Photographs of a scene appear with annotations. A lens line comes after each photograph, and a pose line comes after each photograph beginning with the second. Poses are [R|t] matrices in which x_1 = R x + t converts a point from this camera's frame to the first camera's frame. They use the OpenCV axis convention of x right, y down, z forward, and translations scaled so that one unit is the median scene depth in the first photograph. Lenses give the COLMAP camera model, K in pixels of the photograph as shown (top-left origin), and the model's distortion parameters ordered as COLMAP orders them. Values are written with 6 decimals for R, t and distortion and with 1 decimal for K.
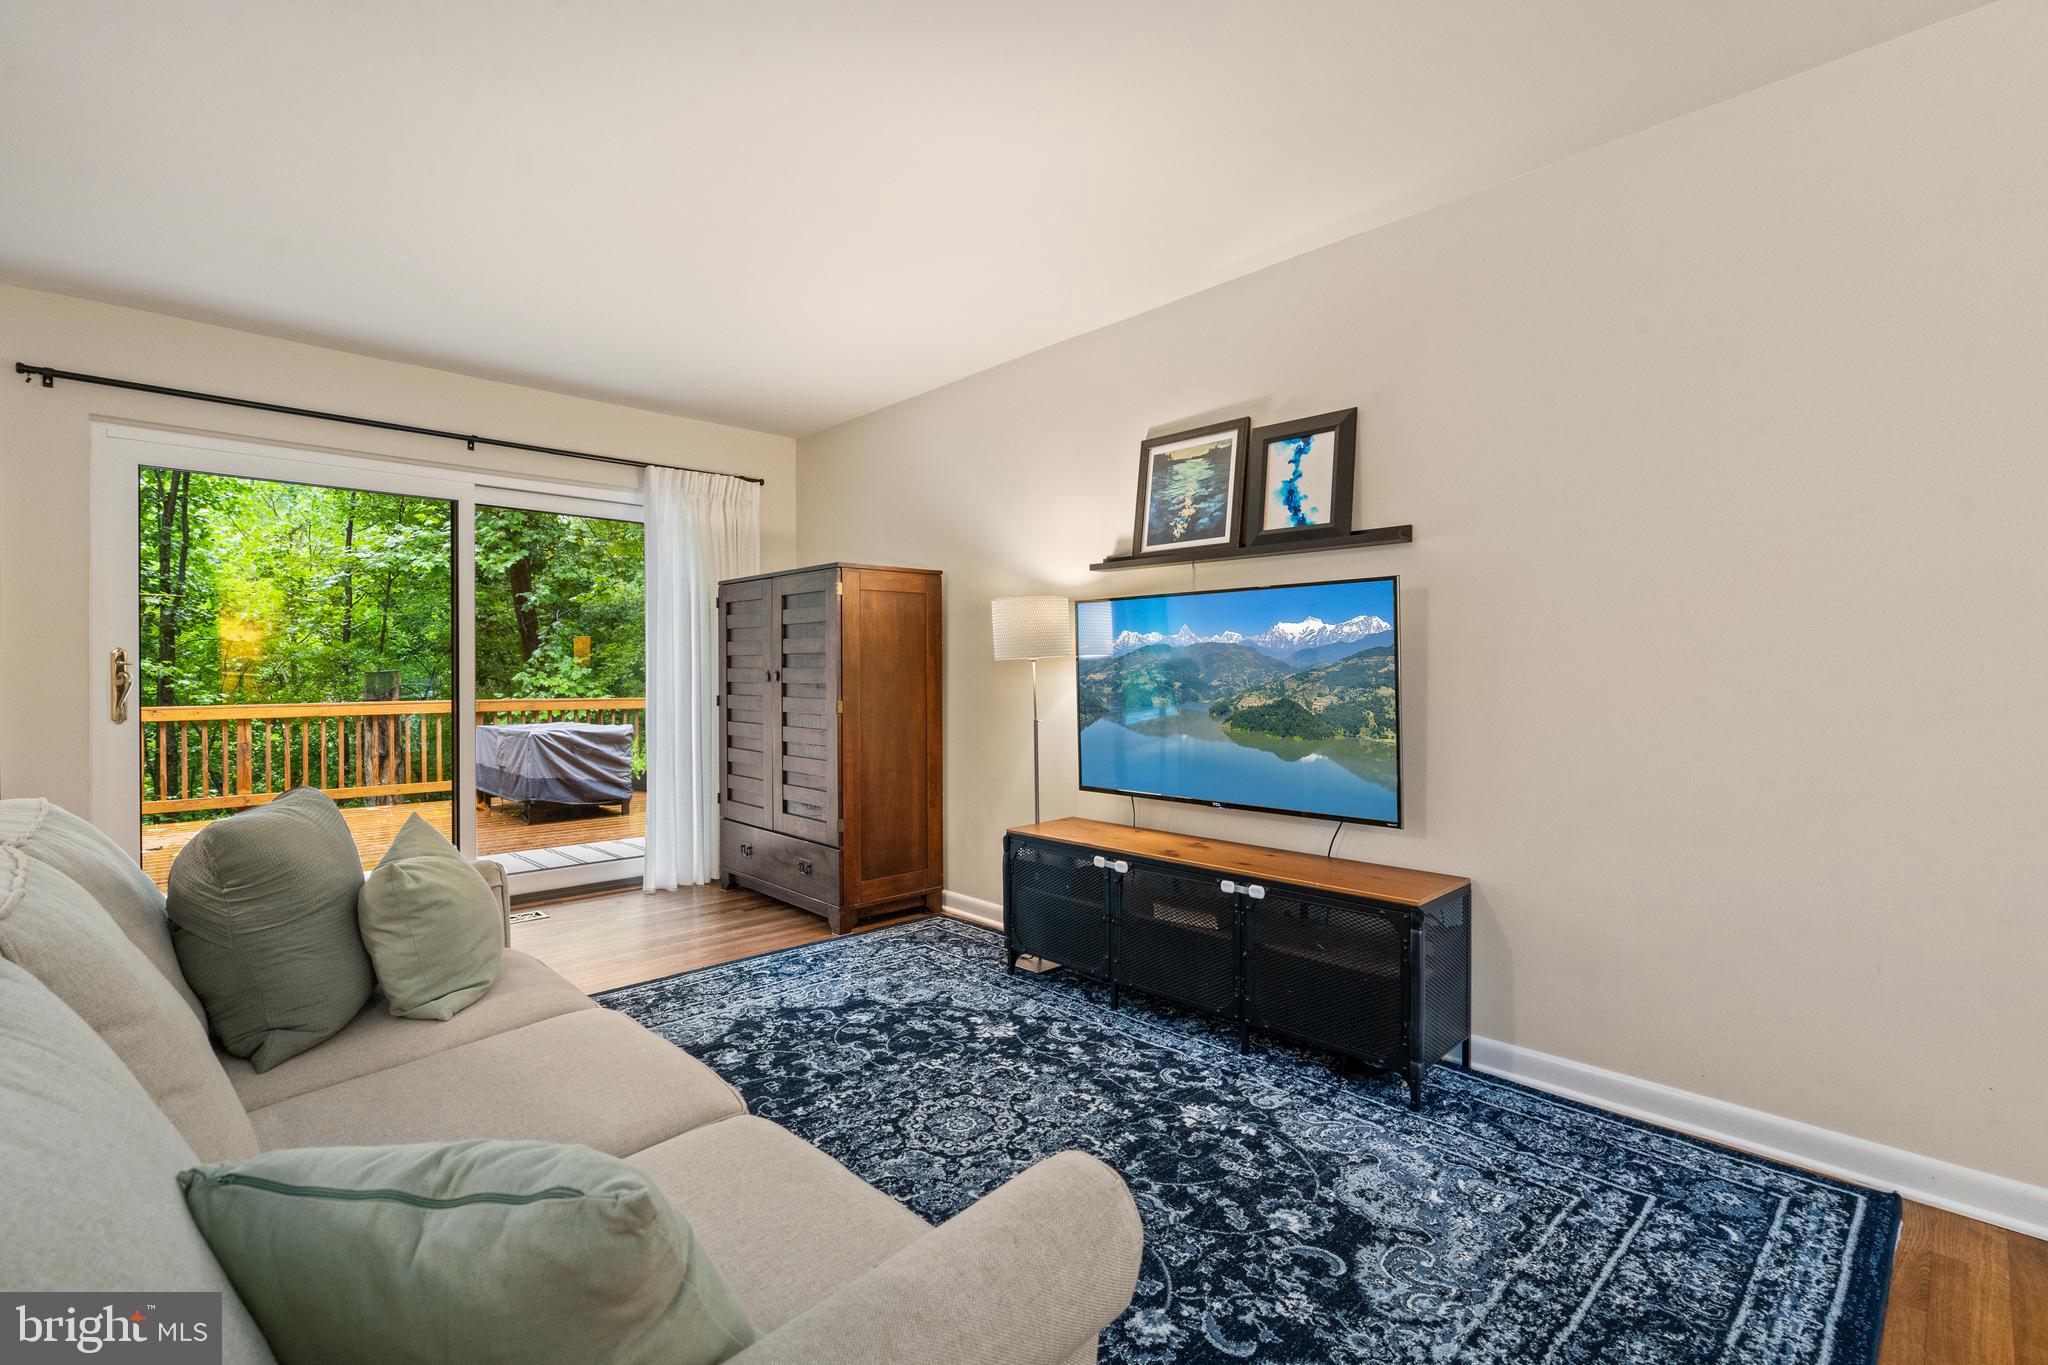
lens RADIAL K [[924.1, 0, 1020.0], [0, 924.1, 669.1], [0, 0, 1]] dist [-0.009618, 0.003296]
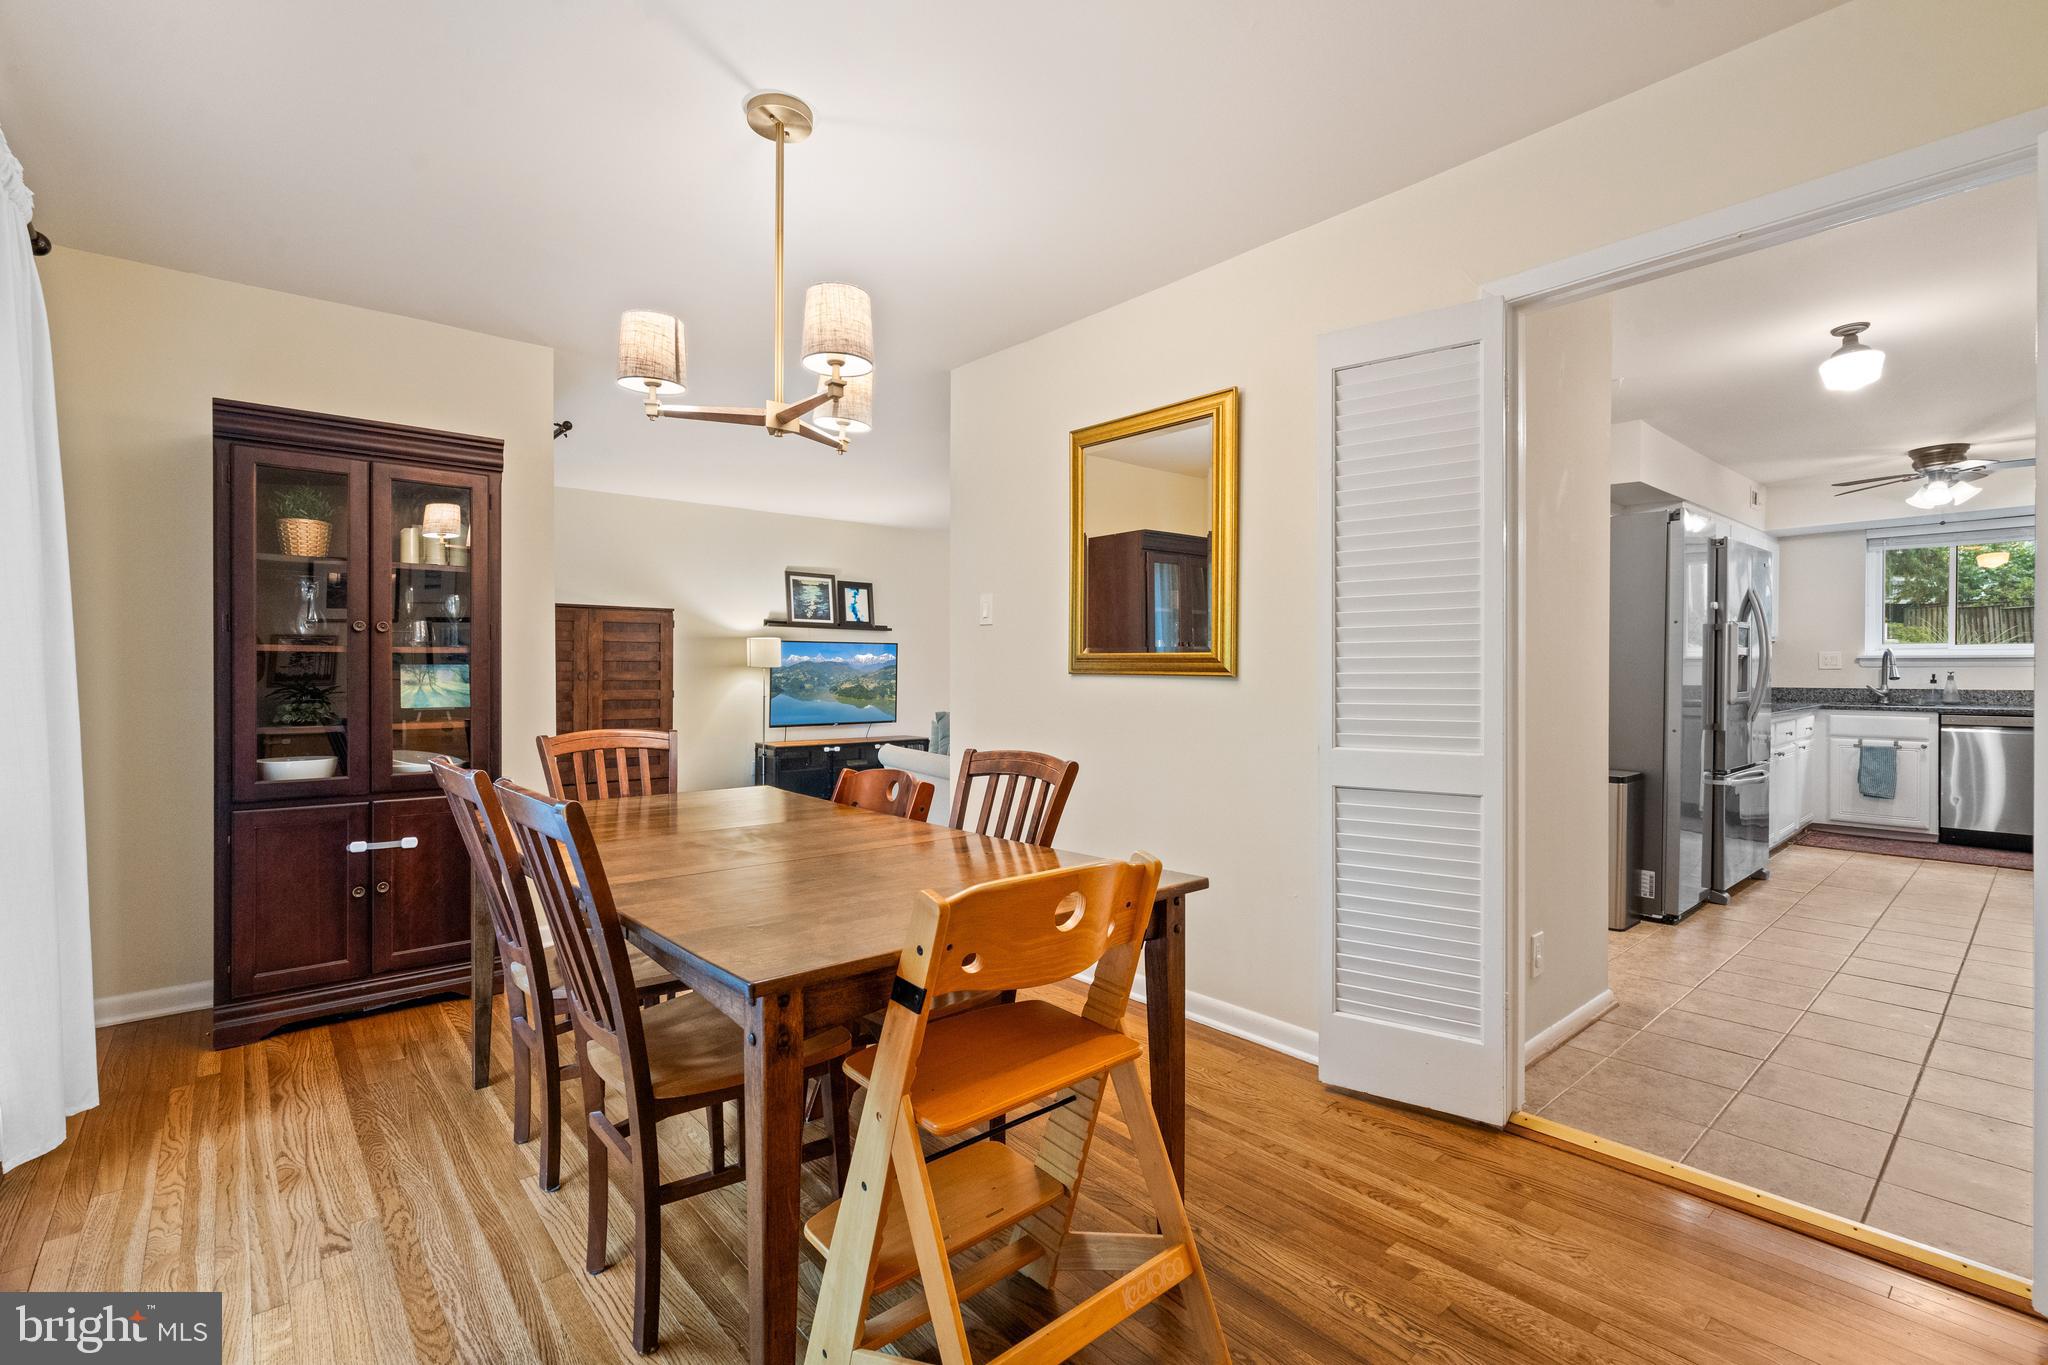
lens RADIAL K [[924.1, 0, 1027.3], [0, 924.1, 674.9], [0, 0, 1]] dist [-0.009618, 0.003296]
pose [[0.039594, -0.002359, 0.999213, -2.489613], [-0.007411, 0.999969, 0.002655, -0.004087], [-0.999188, -0.007510, 0.039575, 0.381232]]
